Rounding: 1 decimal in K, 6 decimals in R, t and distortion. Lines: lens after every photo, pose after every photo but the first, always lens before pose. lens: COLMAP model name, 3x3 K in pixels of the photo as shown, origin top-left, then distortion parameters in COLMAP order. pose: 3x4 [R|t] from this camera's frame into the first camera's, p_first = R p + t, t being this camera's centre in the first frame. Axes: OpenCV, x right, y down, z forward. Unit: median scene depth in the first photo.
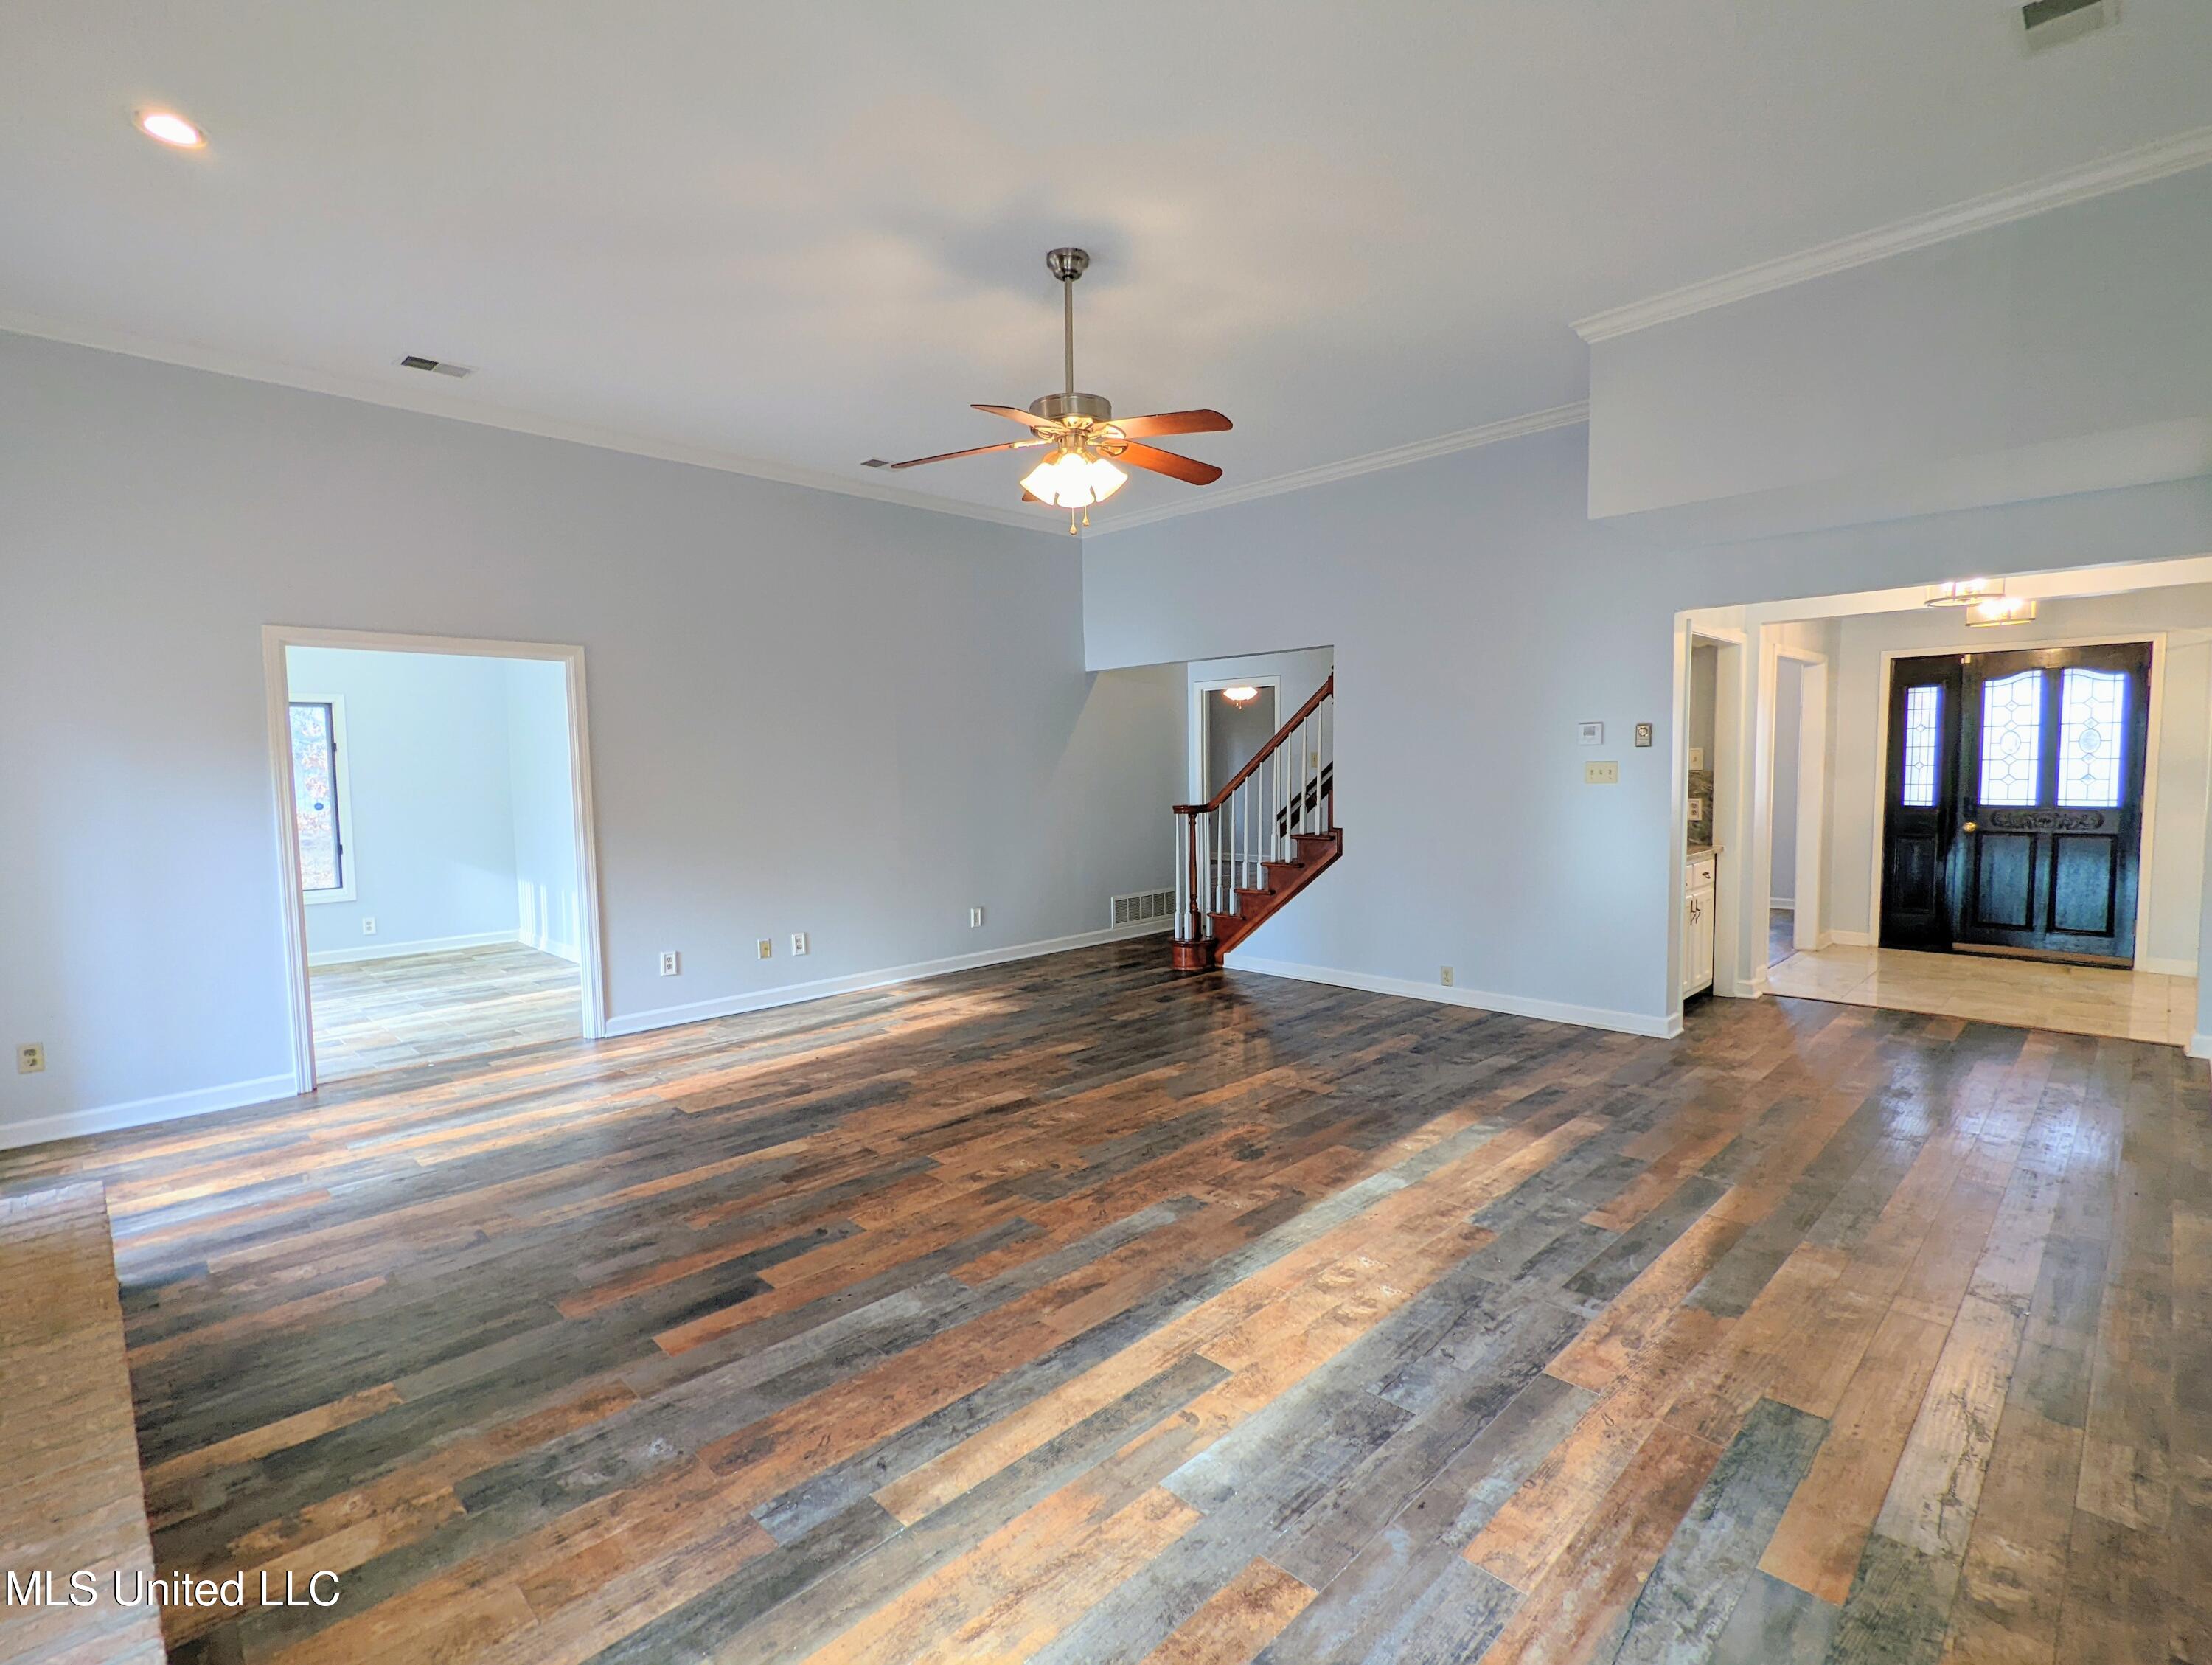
lens RADIAL K [[1047.2, 0, 1089.9], [0, 1047.2, 830.8], [0, 0, 1]] dist [0.002247, -0.000005]
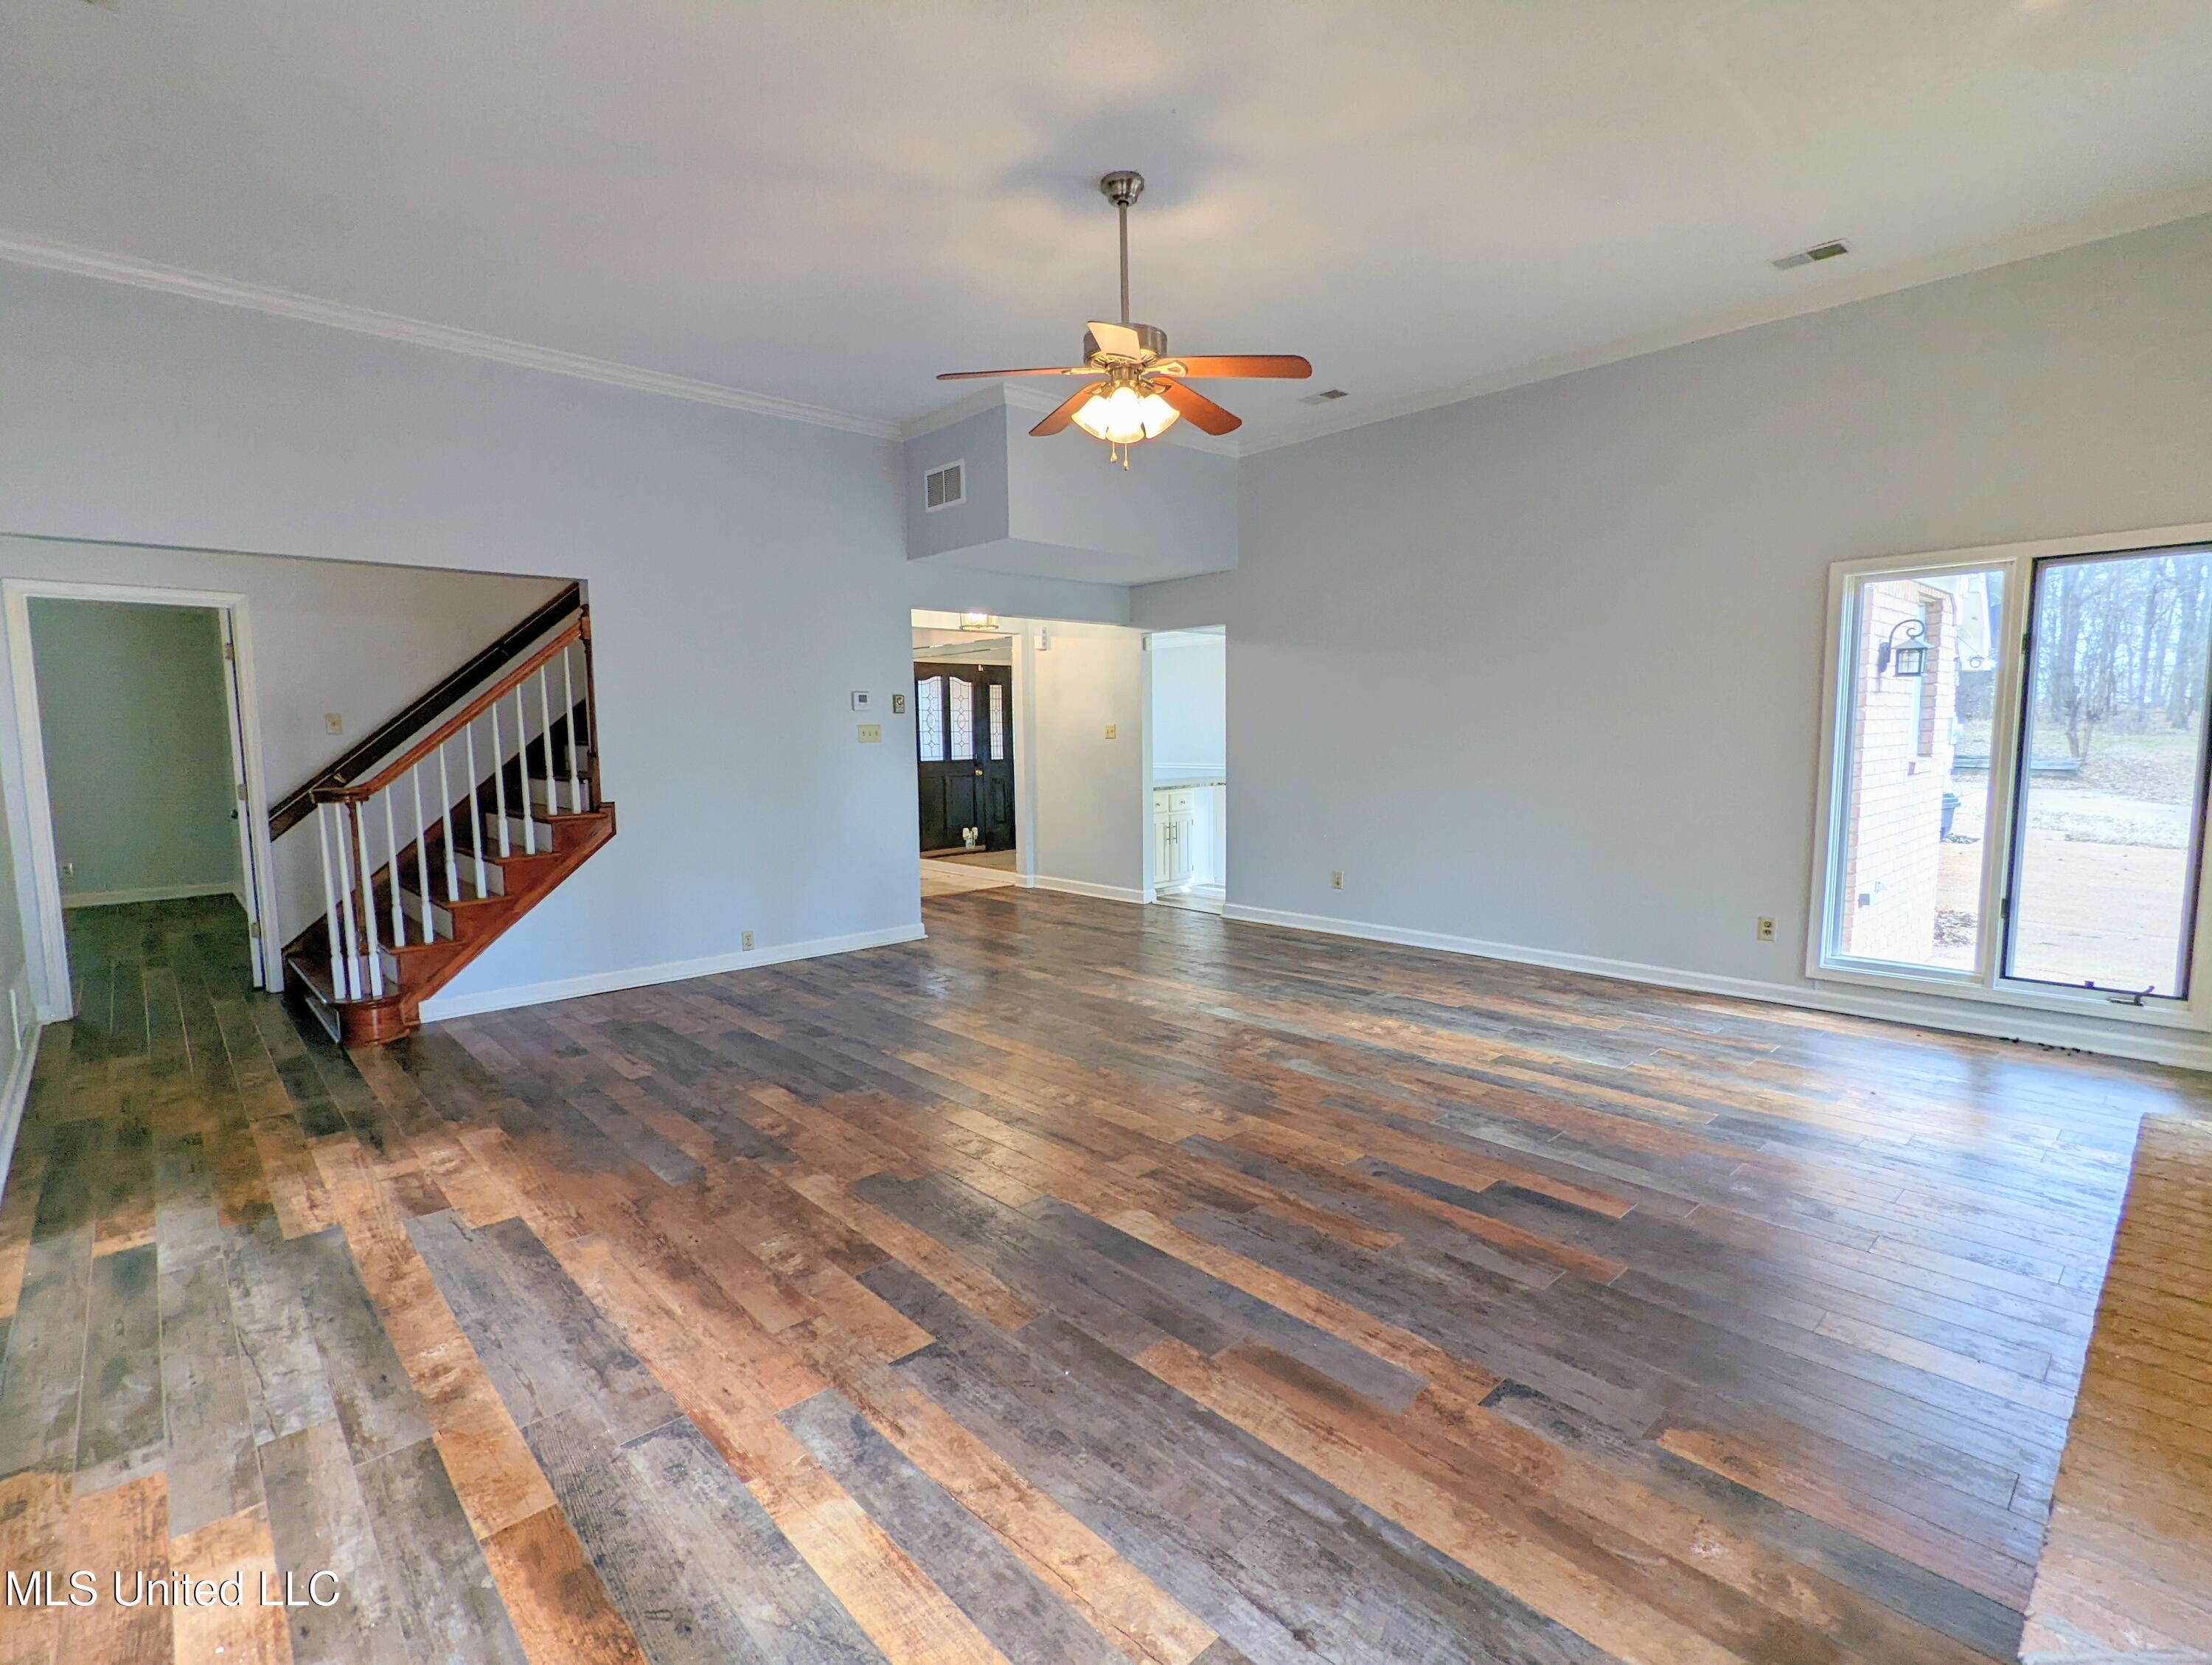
lens RADIAL K [[1047.2, 0, 1086.9], [0, 1047.2, 847.2], [0, 0, 1]] dist [0.002247, -0.000005]
pose [[0.031636, -0.090250, 0.995417, -1.056236], [0.075017, 0.993320, 0.087675, -0.022603], [-0.996680, 0.071900, 0.038195, 1.057333]]
